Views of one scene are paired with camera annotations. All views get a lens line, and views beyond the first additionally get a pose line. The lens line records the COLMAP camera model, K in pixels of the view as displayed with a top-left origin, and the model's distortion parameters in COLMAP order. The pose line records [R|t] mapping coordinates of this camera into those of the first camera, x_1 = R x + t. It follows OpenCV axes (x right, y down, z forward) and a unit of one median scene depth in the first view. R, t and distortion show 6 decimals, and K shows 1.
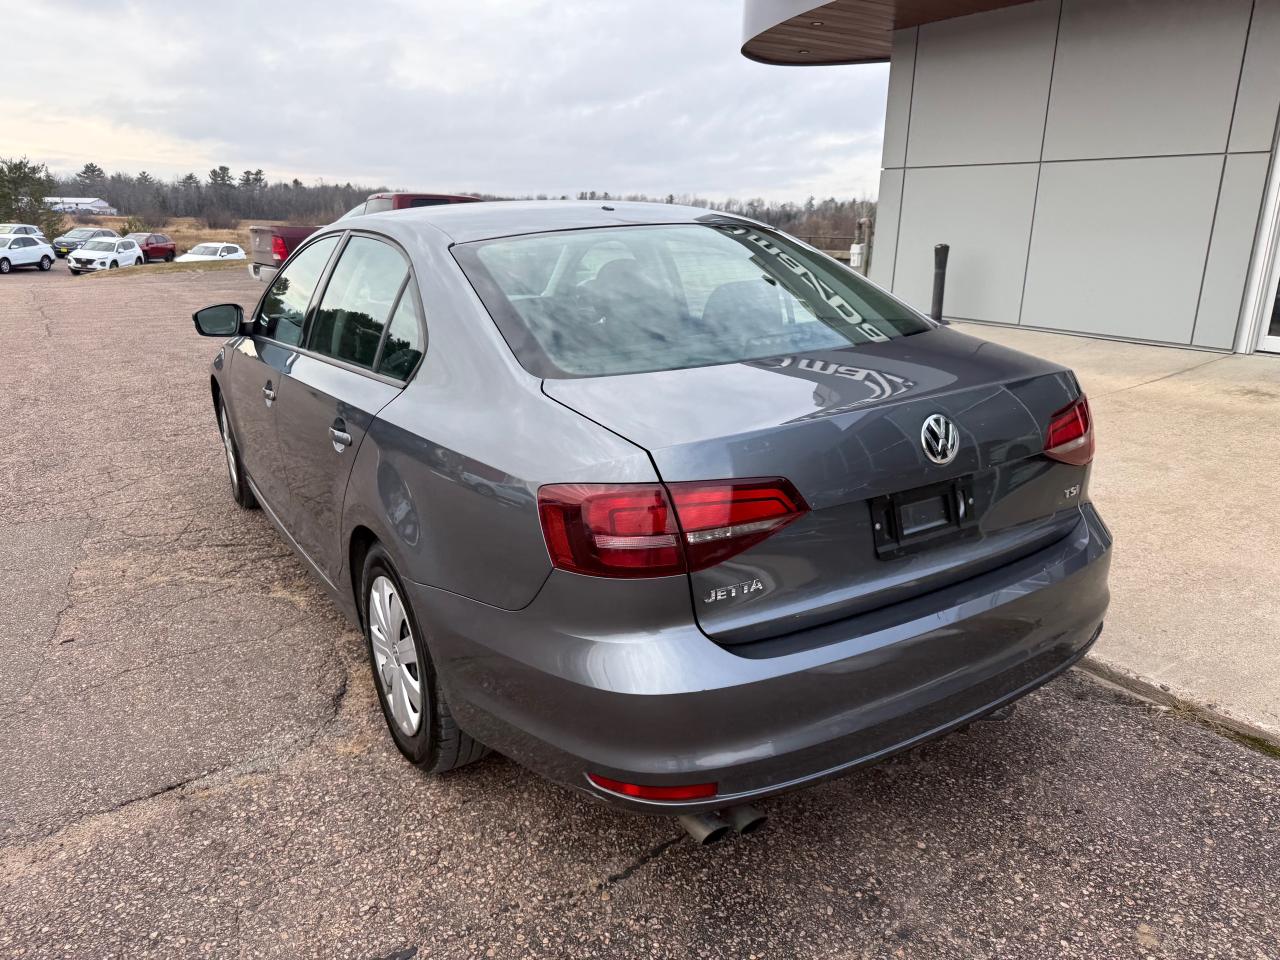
lens RADIAL K [[898.9, 0, 649.0], [0, 898.9, 488.3], [0, 0, 1]] dist [0.026685, -0.036697]
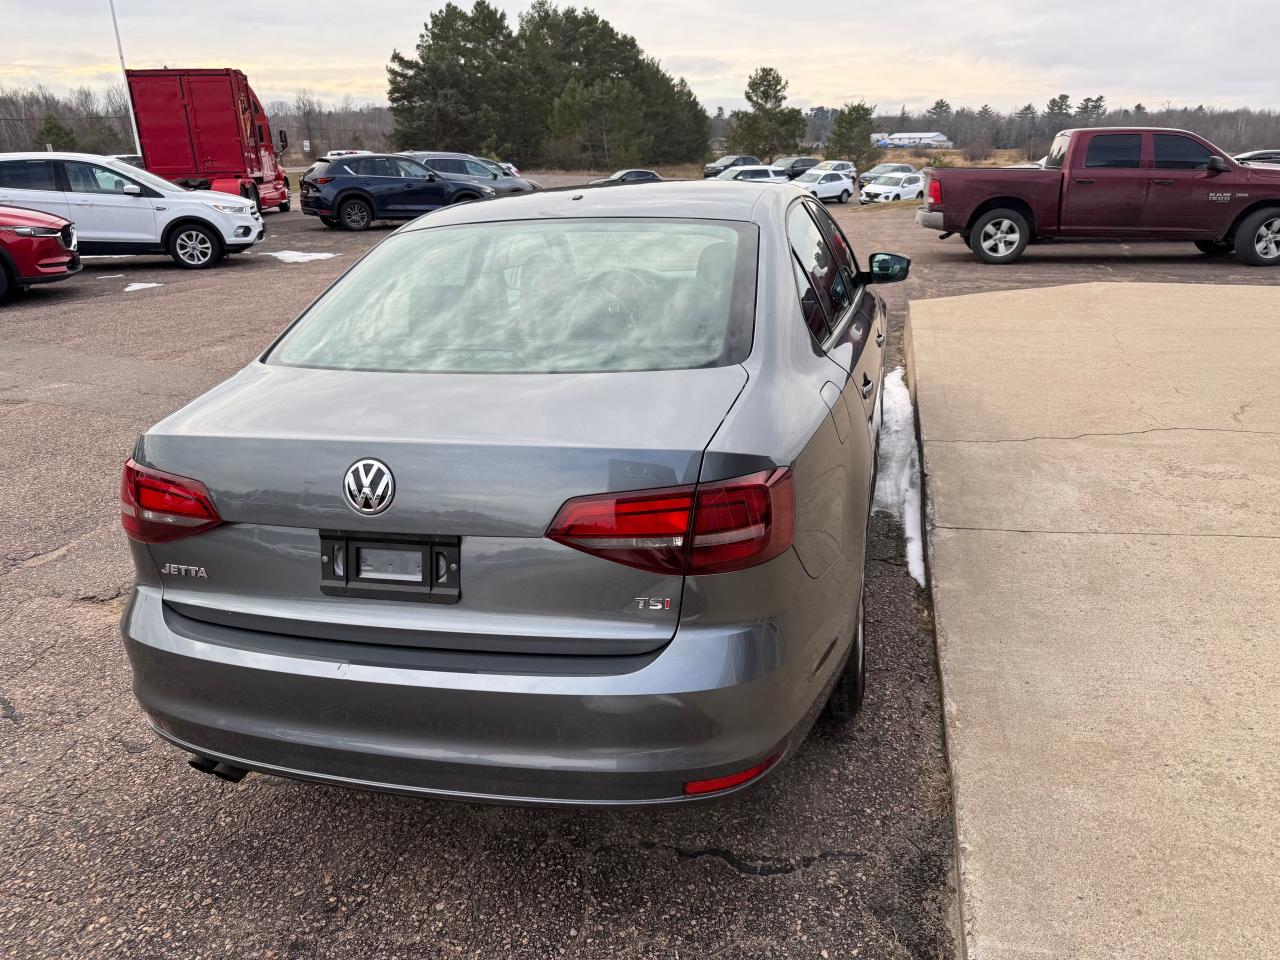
lens RADIAL K [[898.9, 0, 648.3], [0, 898.9, 492.2], [0, 0, 1]] dist [0.026685, -0.036697]
pose [[0.682452, 0.238498, -0.690926, 0.589104], [-0.187291, 0.970769, 0.150101, -0.123420], [0.706528, 0.026967, 0.707171, 0.277633]]
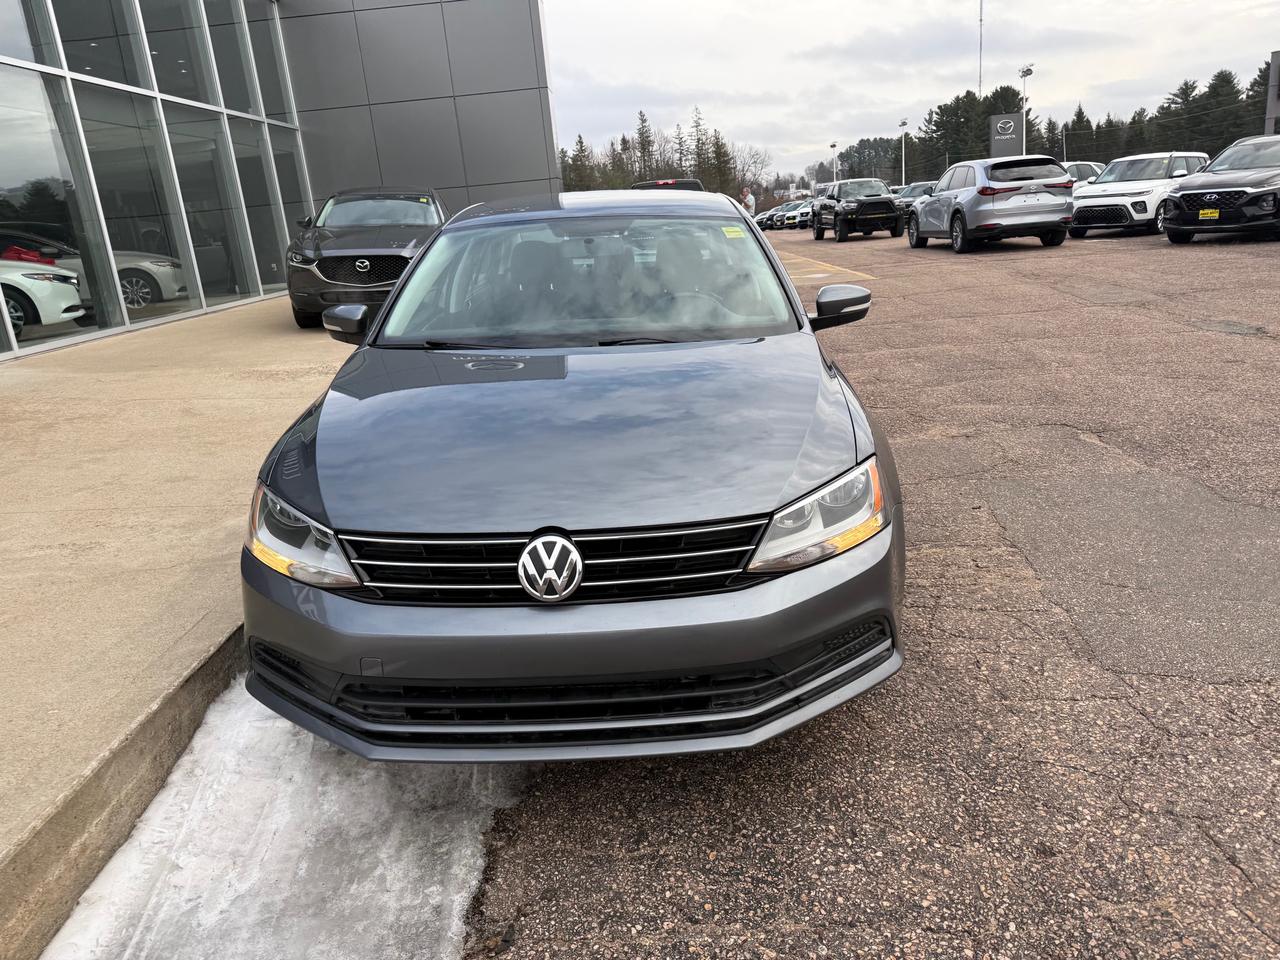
lens RADIAL K [[898.9, 0, 649.0], [0, 898.9, 481.1], [0, 0, 1]] dist [0.026685, -0.036697]
pose [[-0.837644, -0.100153, 0.536956, -0.844584], [0.224595, 0.832946, 0.505726, -0.551220], [-0.497905, 0.544216, -0.675218, 1.866684]]
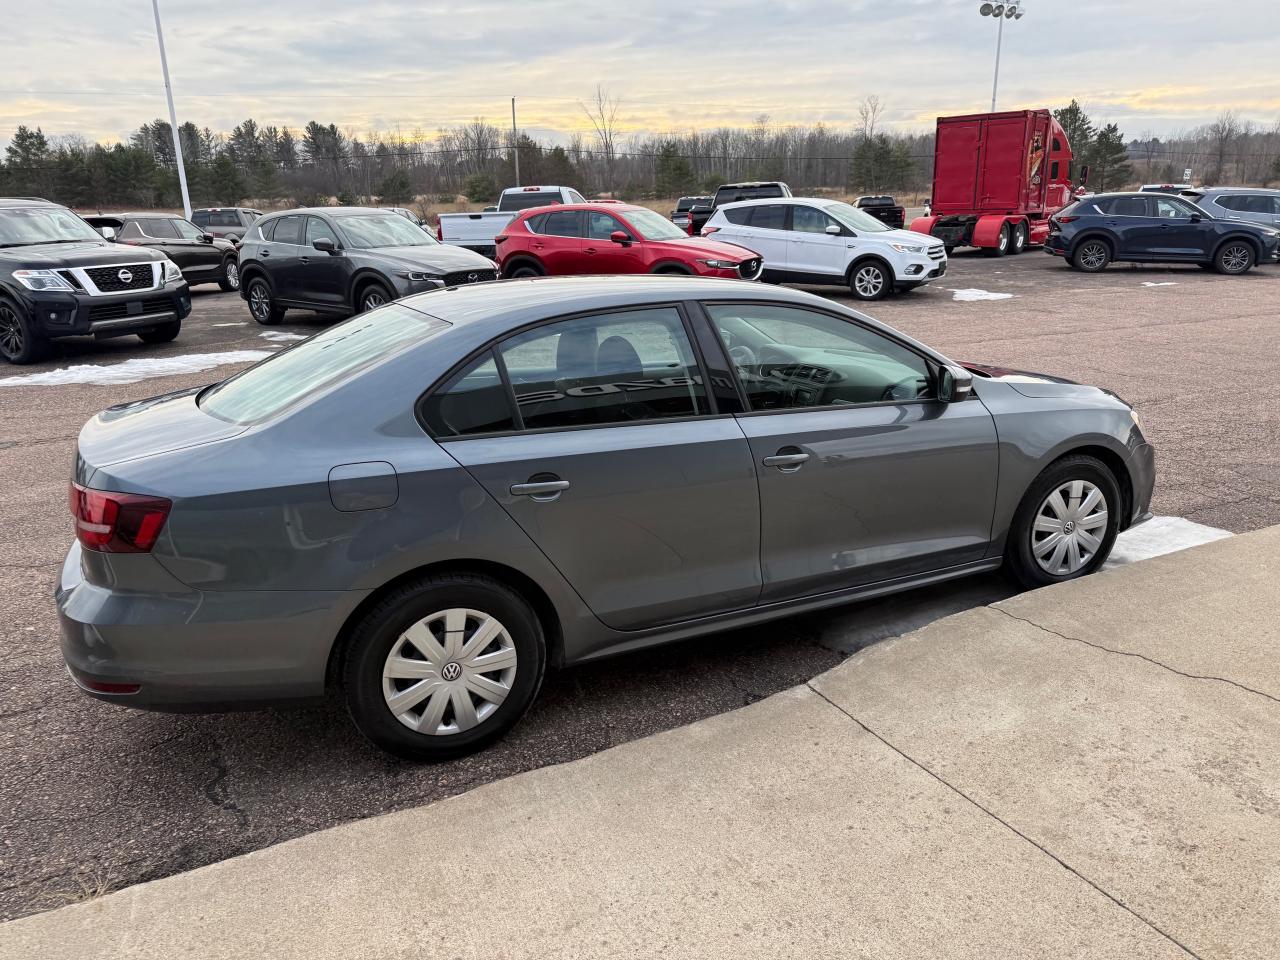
lens RADIAL K [[898.9, 0, 648.7], [0, 898.9, 490.3], [0, 0, 1]] dist [0.026685, -0.036697]
pose [[-0.133611, 0.298839, -0.944904, 0.913083], [-0.261155, 0.909136, 0.324454, -0.412499], [0.956005, 0.290116, -0.043427, 1.071303]]
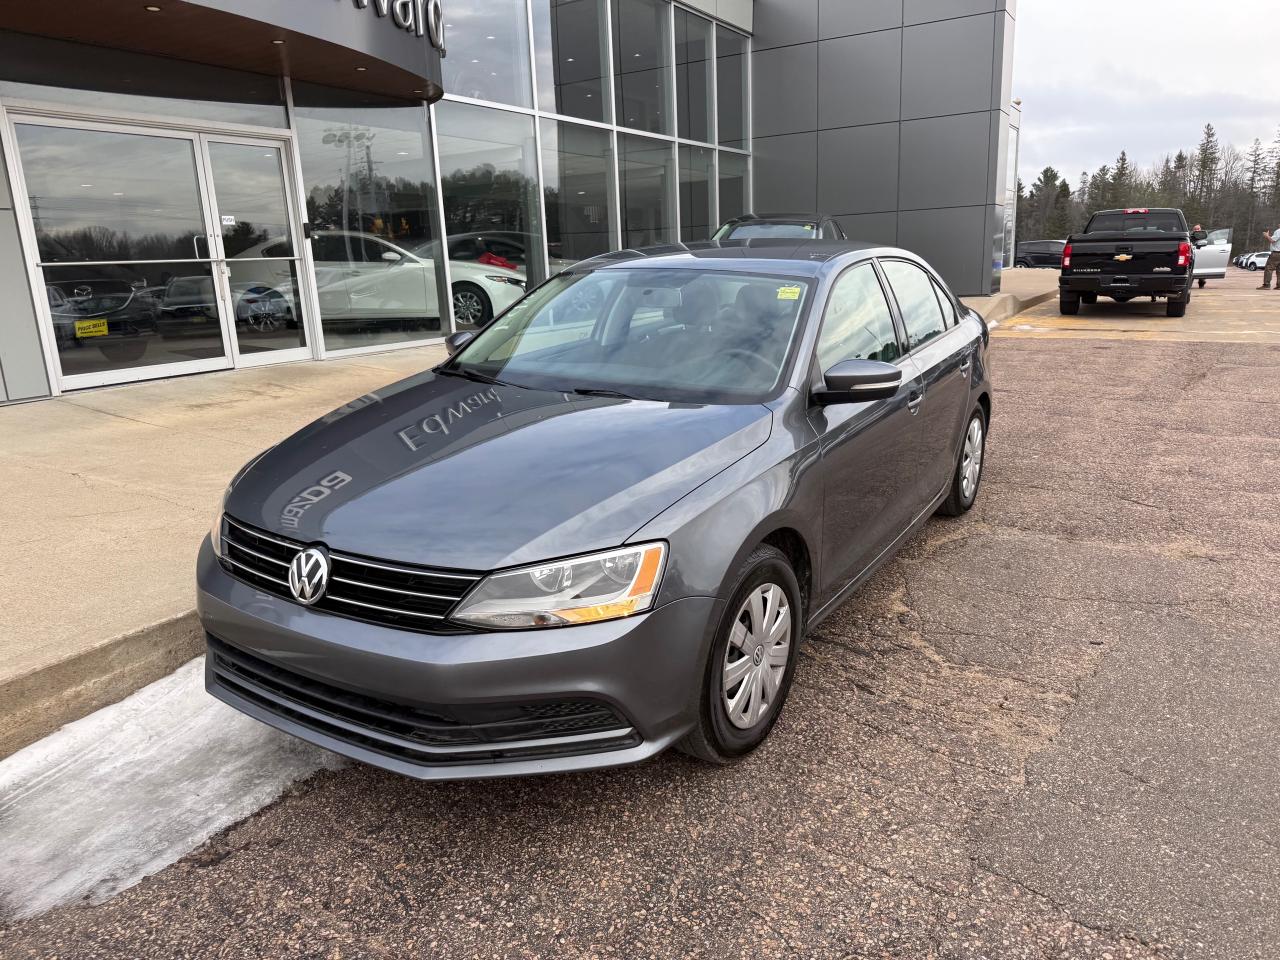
lens RADIAL K [[898.9, 0, 649.9], [0, 898.9, 489.2], [0, 0, 1]] dist [0.026685, -0.036697]
pose [[-0.445325, -0.218246, 0.868363, -1.159843], [0.283781, 0.885434, 0.368069, -0.471372], [-0.849208, 0.410335, -0.332372, 1.546039]]
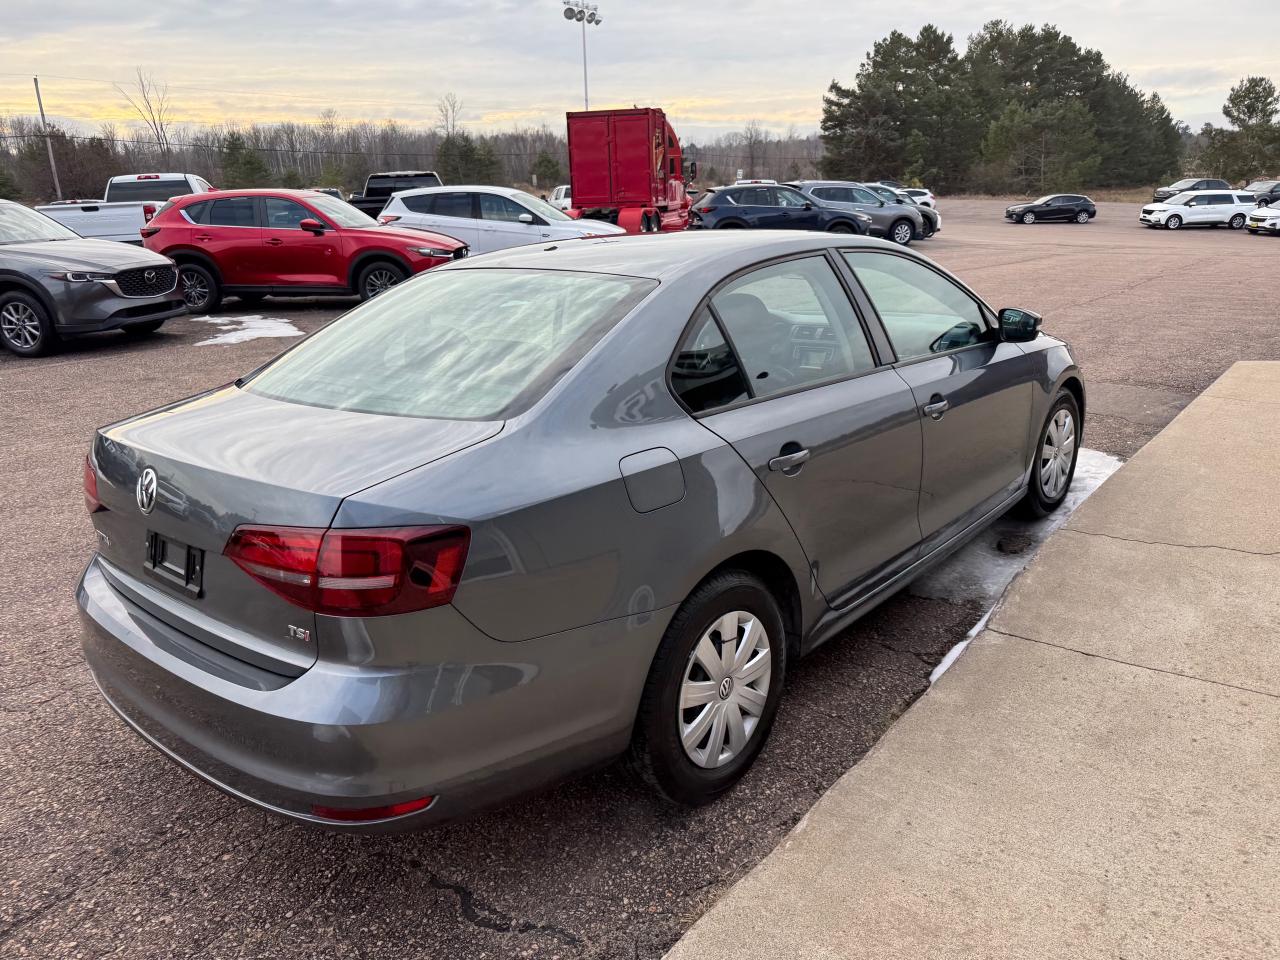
lens RADIAL K [[898.9, 0, 648.2], [0, 898.9, 491.8], [0, 0, 1]] dist [0.026685, -0.036697]
pose [[0.297762, 0.289654, -0.909636, 0.780321], [-0.246677, 0.943843, 0.219798, -0.231699], [0.922219, 0.158939, 0.352491, 0.596888]]
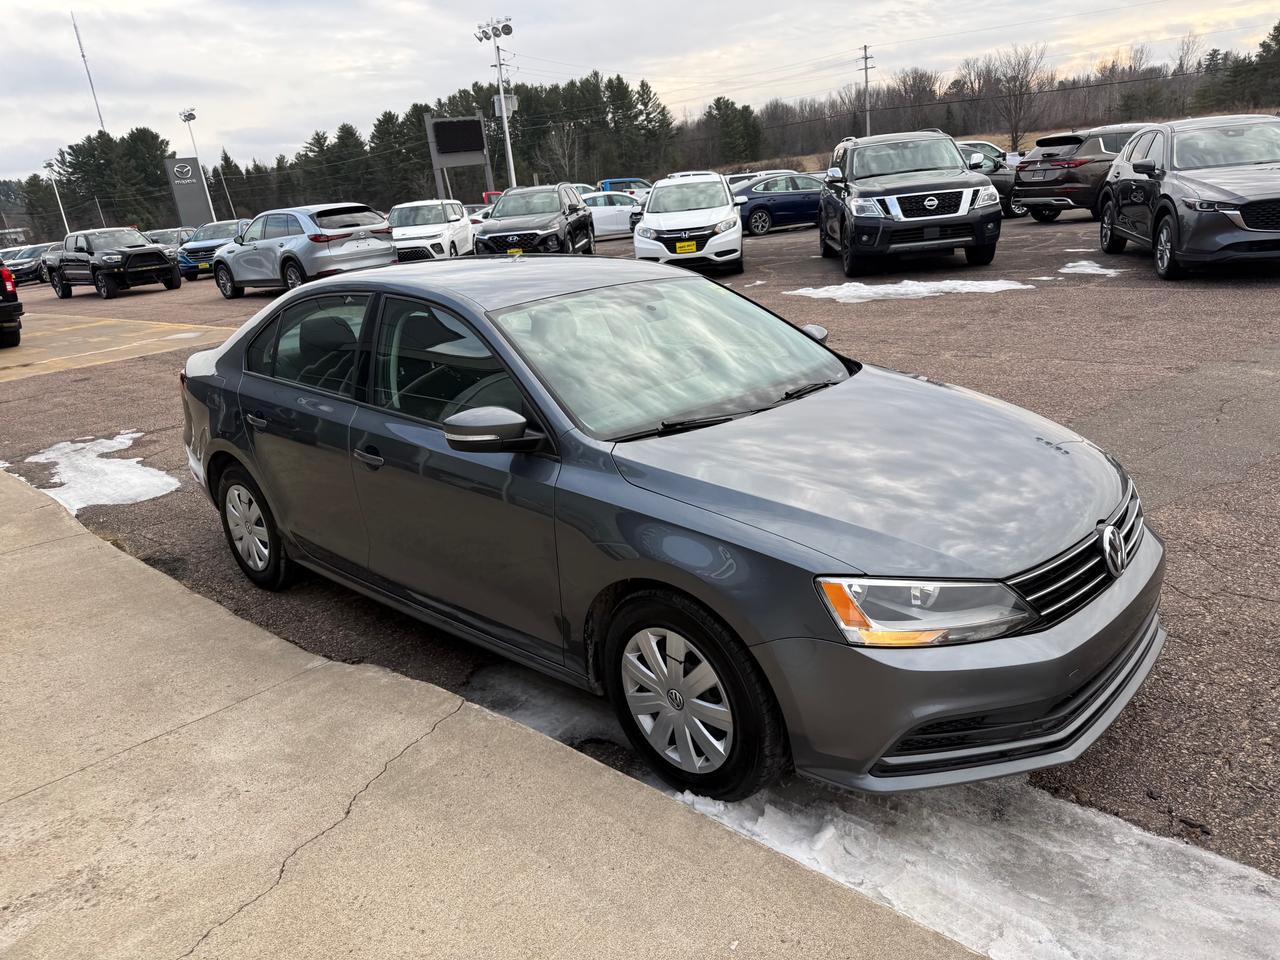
lens RADIAL K [[898.9, 0, 647.7], [0, 898.9, 483.6], [0, 0, 1]] dist [0.026685, -0.036697]
pose [[-0.960924, 0.164082, -0.222941, -0.027081], [0.007983, 0.821475, 0.570189, -0.687843], [0.276698, 0.546129, -0.790684, 1.980796]]
